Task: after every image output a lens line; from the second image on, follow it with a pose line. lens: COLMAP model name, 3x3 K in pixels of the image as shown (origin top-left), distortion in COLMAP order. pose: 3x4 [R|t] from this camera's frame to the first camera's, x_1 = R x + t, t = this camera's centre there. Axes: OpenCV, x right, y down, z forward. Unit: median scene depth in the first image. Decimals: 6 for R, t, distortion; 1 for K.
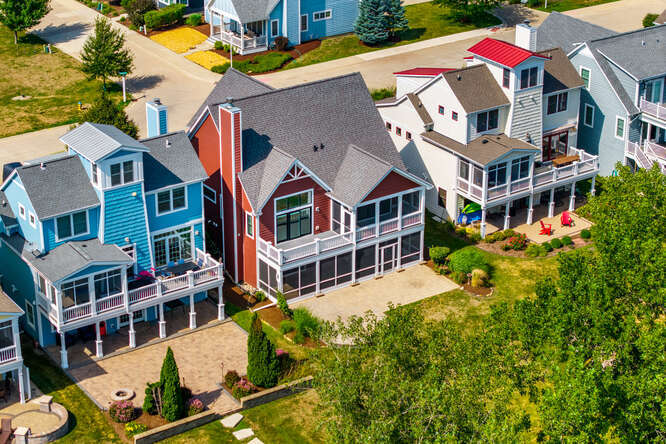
lens RADIAL K [[1427.5, 0, 332.8], [0, 1427.5, 221.7], [0, 0, 1]] dist [0.030005, 0.000000]
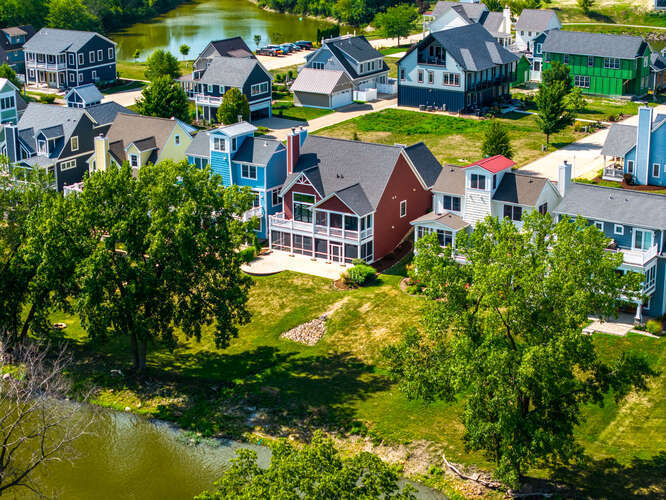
lens RADIAL K [[1251.4, 0, 333.0], [0, 1251.4, 250.1], [0, 0, 1]] dist [-0.032306, 0.000000]
pose [[0.386507, 0.270550, -0.881711, 1.267706], [-0.371772, 0.920599, 0.119512, -0.143075], [0.844037, 0.281603, 0.456401, 0.373549]]
